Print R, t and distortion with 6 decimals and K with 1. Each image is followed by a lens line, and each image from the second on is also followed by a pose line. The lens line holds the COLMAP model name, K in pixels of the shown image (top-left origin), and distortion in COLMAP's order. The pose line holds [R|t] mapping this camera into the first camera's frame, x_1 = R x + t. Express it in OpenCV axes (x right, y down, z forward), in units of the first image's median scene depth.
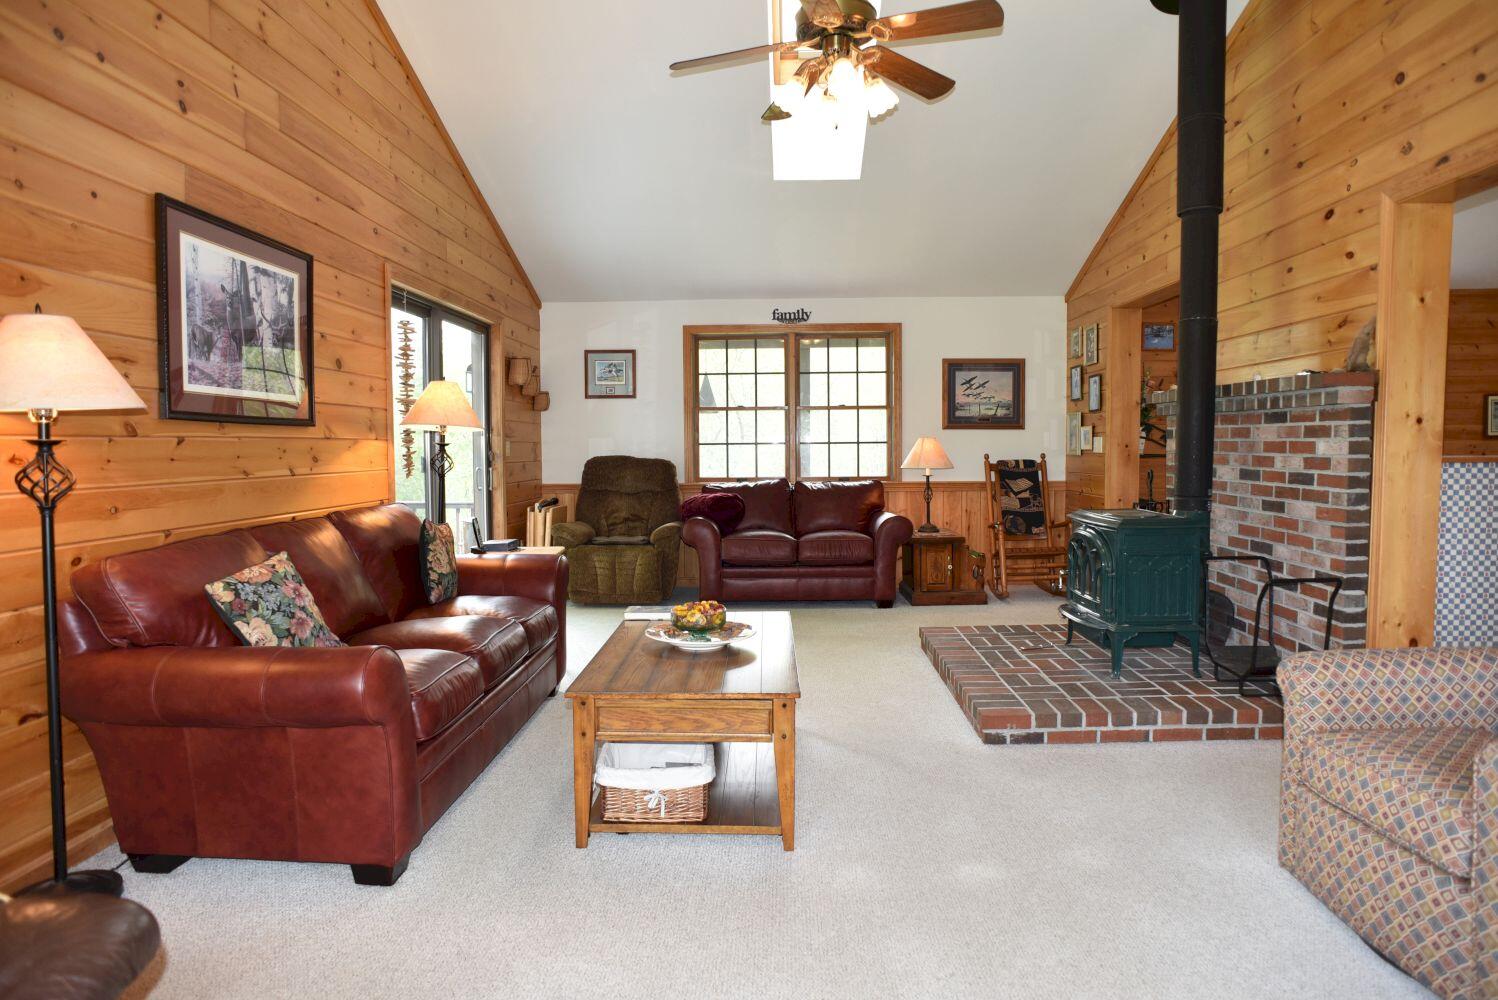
lens RADIAL K [[872.7, 0, 749.0], [0, 872.7, 500.0], [0, 0, 1]] dist [-0.092832, 0.065684]
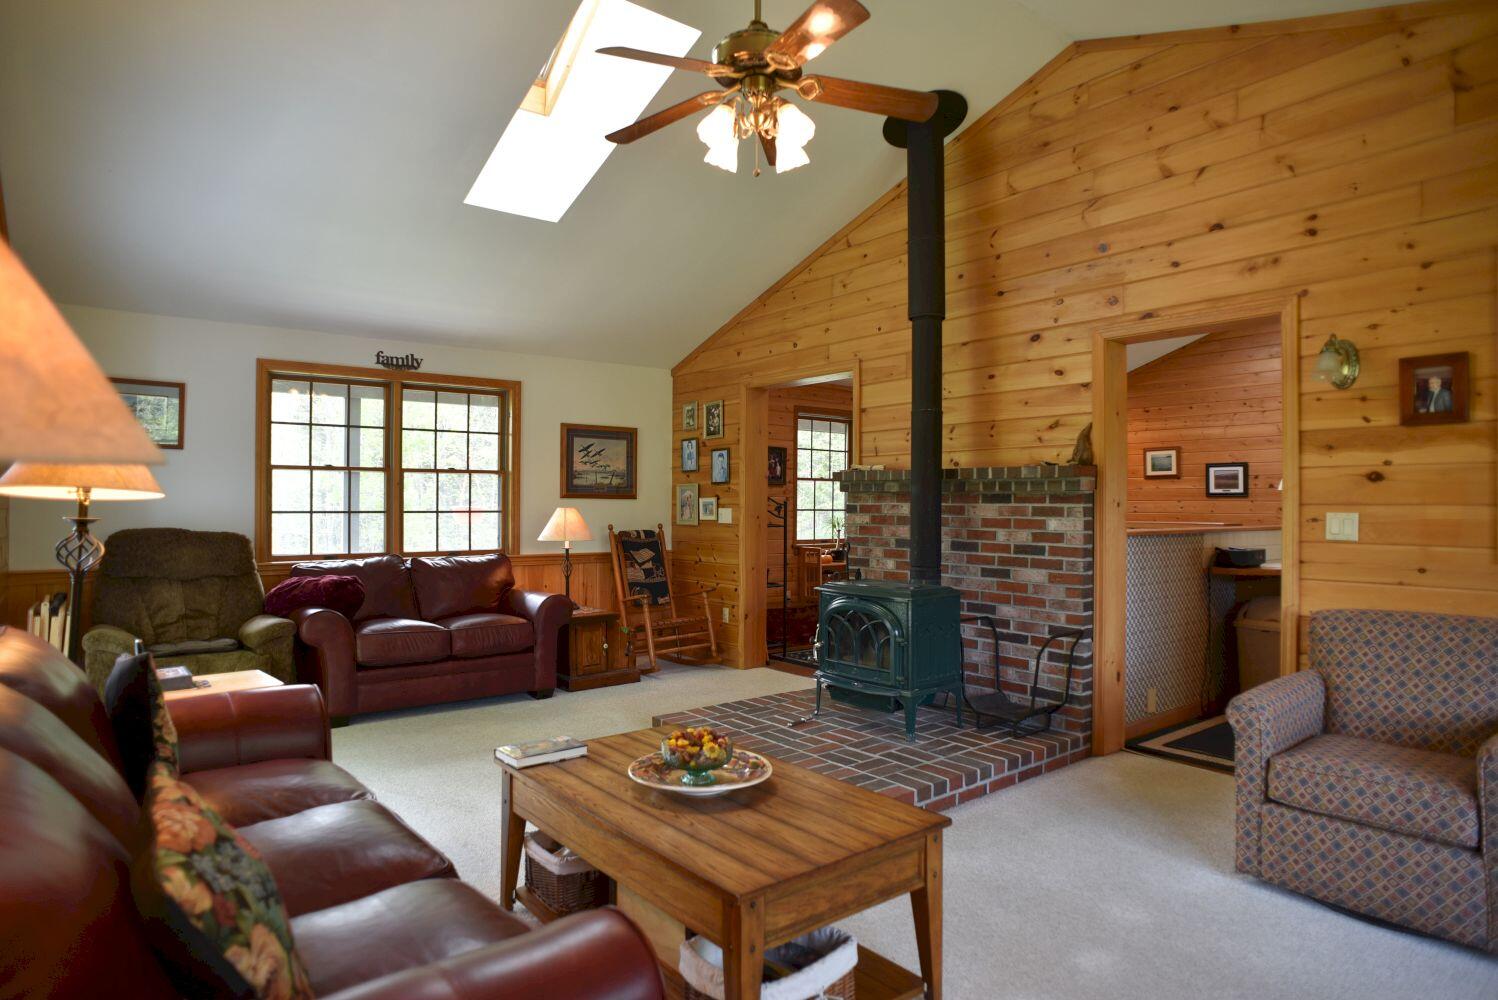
lens RADIAL K [[872.7, 0, 749.0], [0, 872.7, 500.0], [0, 0, 1]] dist [-0.092832, 0.065684]
pose [[0.767036, 0.014455, 0.641441, -0.256206], [0.030543, 0.997790, -0.059009, -0.020287], [-0.640876, 0.064854, 0.764900, 0.175451]]
